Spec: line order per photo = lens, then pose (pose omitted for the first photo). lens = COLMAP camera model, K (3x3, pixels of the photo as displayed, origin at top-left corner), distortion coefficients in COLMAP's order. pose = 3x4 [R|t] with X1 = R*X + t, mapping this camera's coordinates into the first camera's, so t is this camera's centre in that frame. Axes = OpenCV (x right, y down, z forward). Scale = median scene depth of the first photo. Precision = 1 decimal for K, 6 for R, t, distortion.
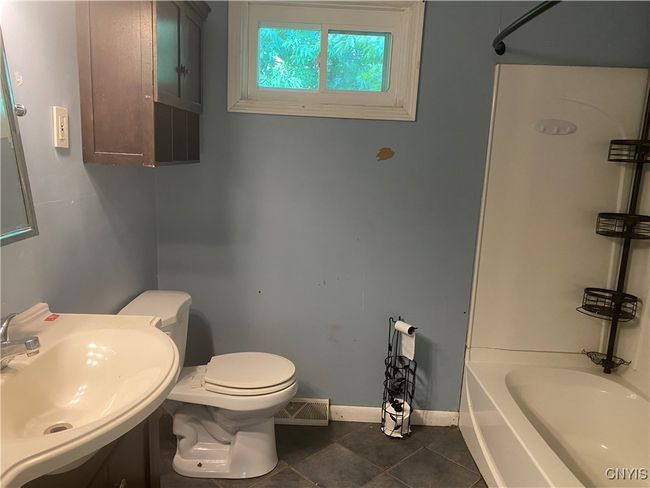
lens RADIAL K [[494.3, 0, 320.7], [0, 494.3, 246.8], [0, 0, 1]] dist [0.025475, -0.037456]
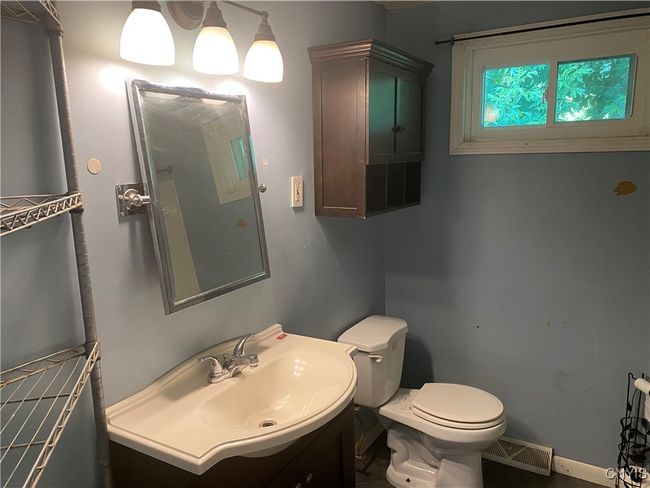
lens RADIAL K [[494.3, 0, 319.8], [0, 494.3, 243.4], [0, 0, 1]] dist [0.025475, -0.037456]
pose [[0.847520, 0.027881, -0.530030, 0.152823], [-0.039760, 0.999148, -0.011018, -0.061833], [0.529272, 0.030412, 0.847907, -0.049825]]
